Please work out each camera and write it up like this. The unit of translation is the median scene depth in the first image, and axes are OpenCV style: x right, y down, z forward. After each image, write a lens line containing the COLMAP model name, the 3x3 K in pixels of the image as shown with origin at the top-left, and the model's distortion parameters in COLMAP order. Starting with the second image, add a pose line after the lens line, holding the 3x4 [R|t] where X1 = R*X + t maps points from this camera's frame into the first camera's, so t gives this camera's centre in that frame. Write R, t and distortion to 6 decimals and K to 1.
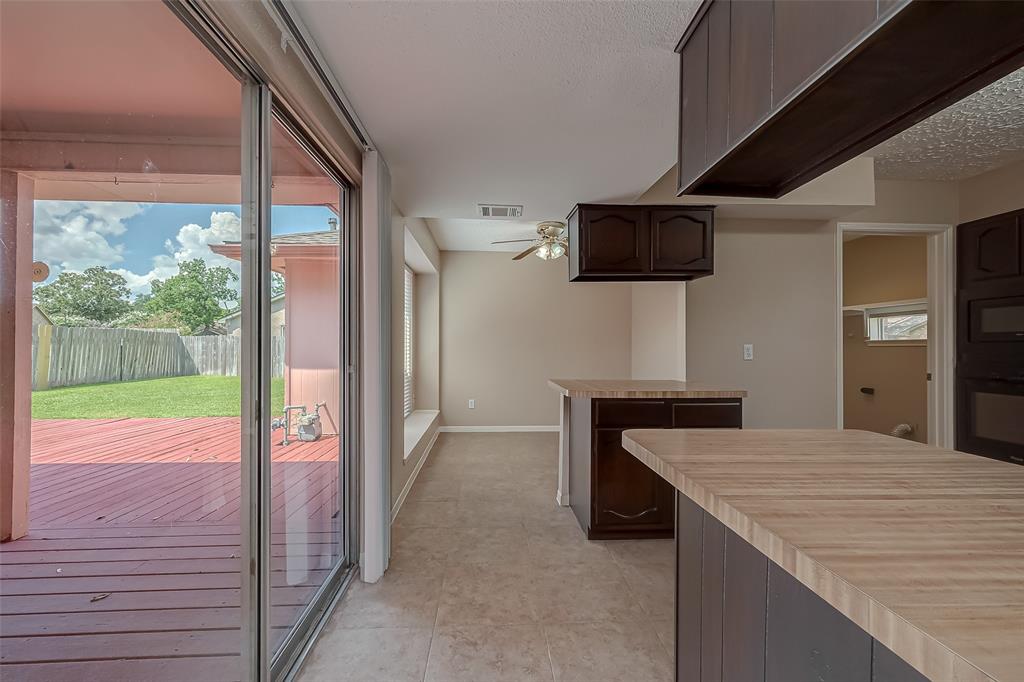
lens RADIAL K [[409.9, 0, 508.0], [0, 409.9, 342.7], [0, 0, 1]] dist [0.003253, -0.000697]
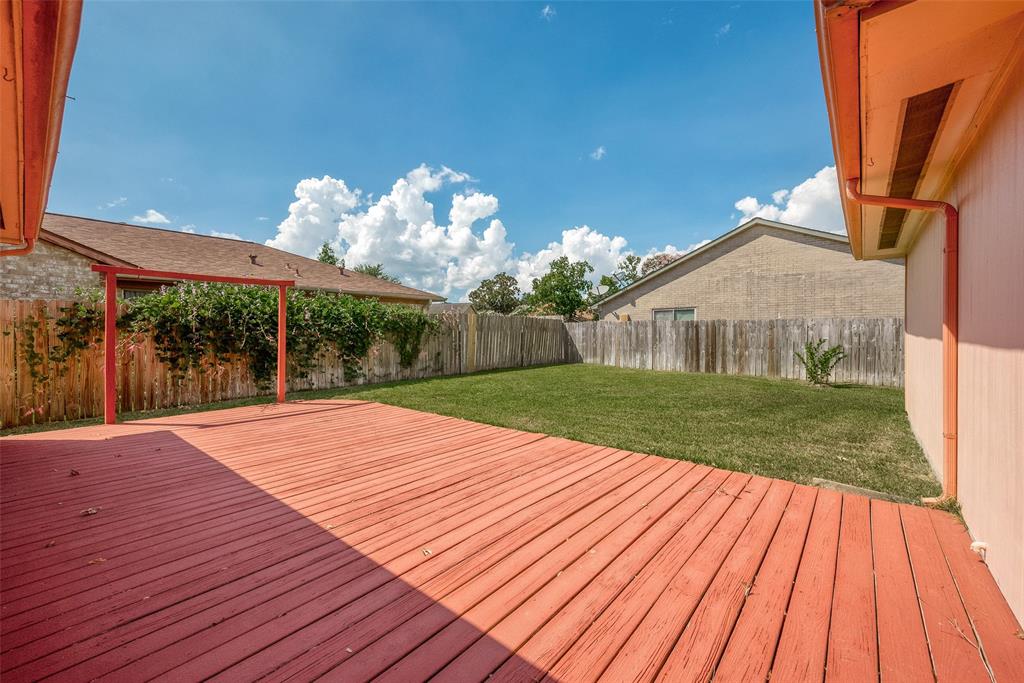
lens RADIAL K [[409.9, 0, 513.1], [0, 409.9, 328.2], [0, 0, 1]] dist [0.003253, -0.000697]
pose [[0.728339, -0.013495, -0.685084, -0.078348], [0.012545, 0.999901, -0.006359, 0.000879], [0.685102, -0.003963, 0.728436, 0.072906]]
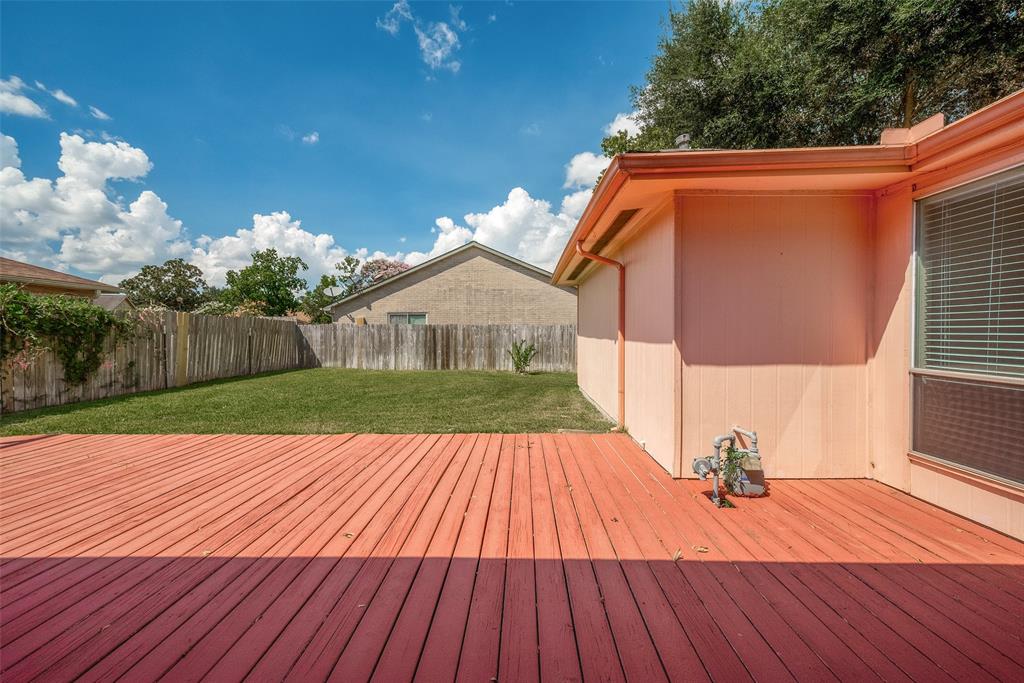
lens RADIAL K [[409.9, 0, 510.8], [0, 409.9, 330.7], [0, 0, 1]] dist [0.003253, -0.000697]
pose [[0.997055, -0.008699, -0.076194, -0.095952], [0.008761, 0.999962, 0.000470, 0.000463], [0.076187, -0.001136, 0.997093, 0.046695]]
